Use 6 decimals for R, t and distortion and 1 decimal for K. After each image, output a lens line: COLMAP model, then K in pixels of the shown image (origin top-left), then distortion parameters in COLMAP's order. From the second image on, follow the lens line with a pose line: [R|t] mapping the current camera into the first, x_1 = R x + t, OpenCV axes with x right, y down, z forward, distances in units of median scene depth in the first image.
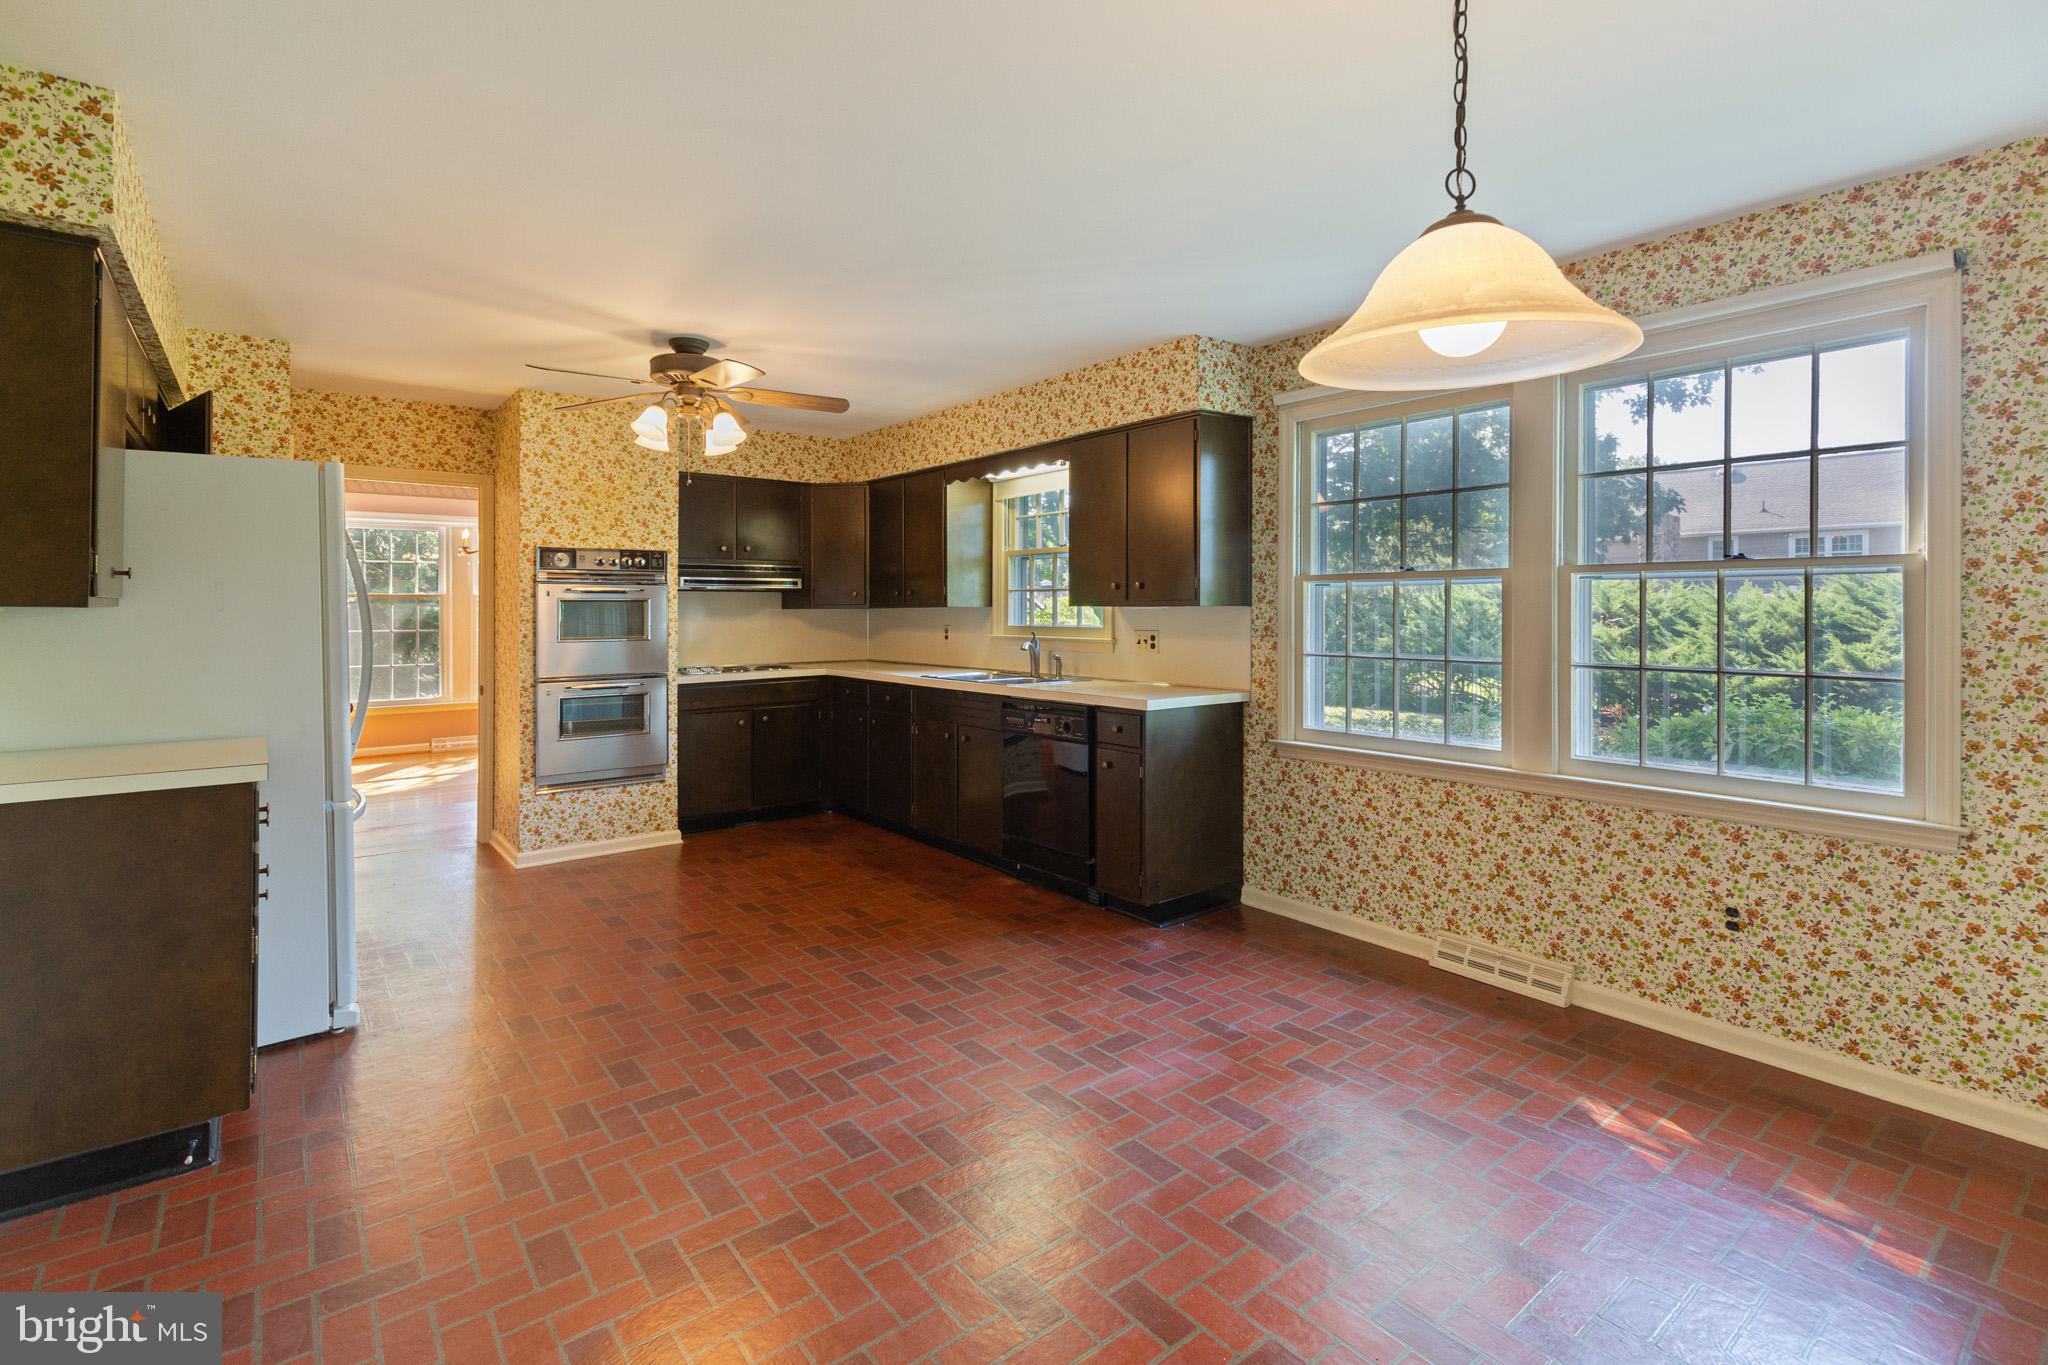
lens RADIAL K [[936.3, 0, 1026.9], [0, 936.3, 602.4], [0, 0, 1]] dist [0.000719, -0.000033]
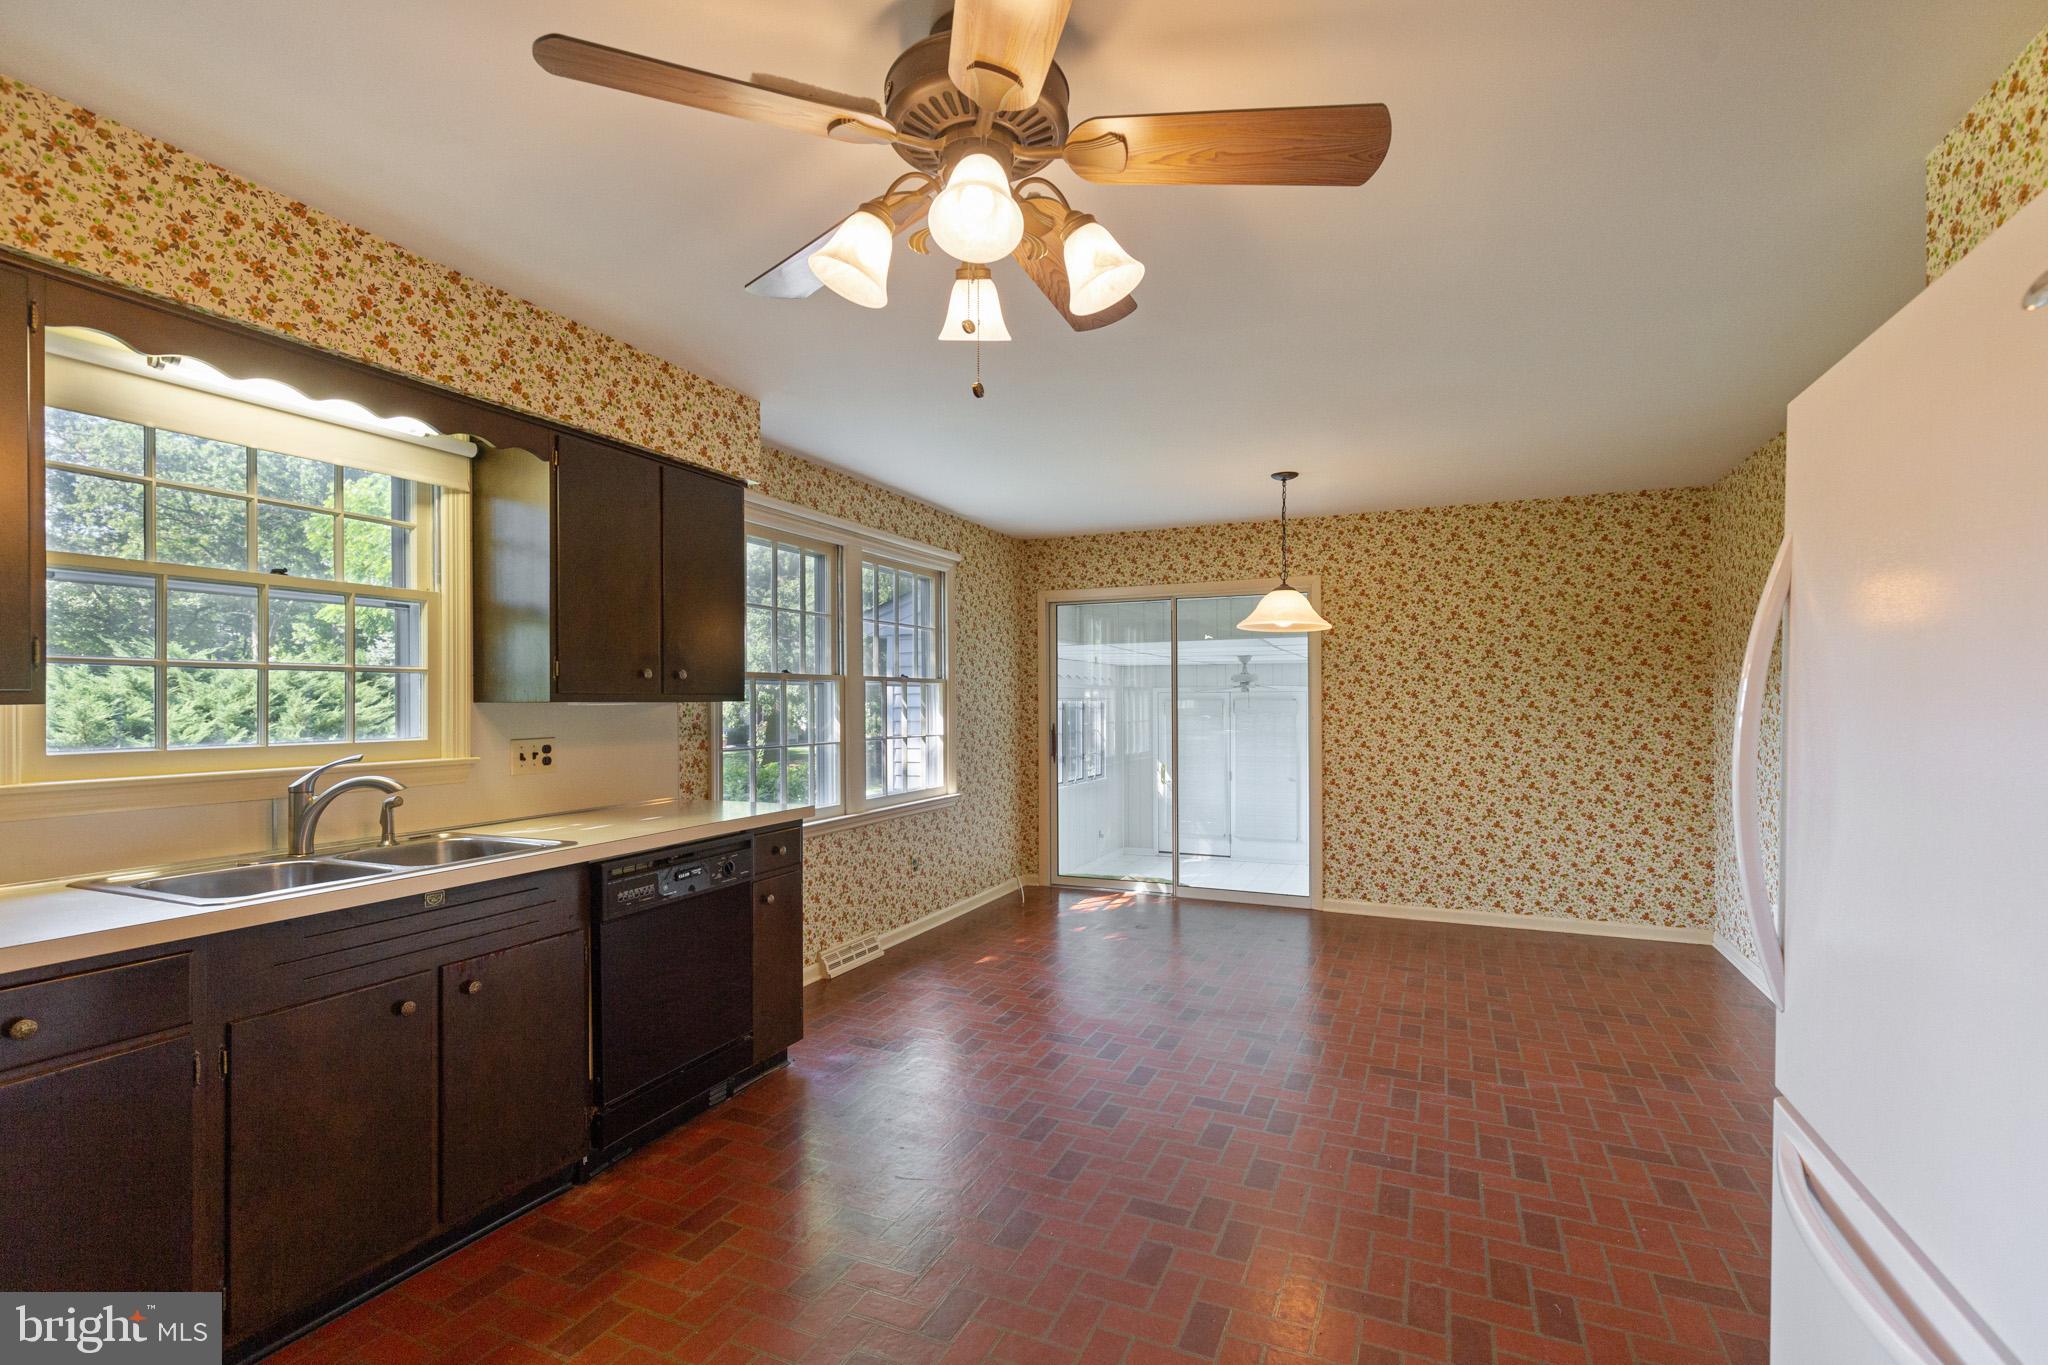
lens RADIAL K [[918.5, 0, 1024.0], [0, 918.5, 682.5], [0, 0, 1]] dist [0.007620, 0.000144]
pose [[-0.461460, 0.024618, 0.886819, -0.868424], [0.001568, 0.999636, -0.026933, 0.012520], [-0.887160, -0.011038, -0.461330, 1.413619]]
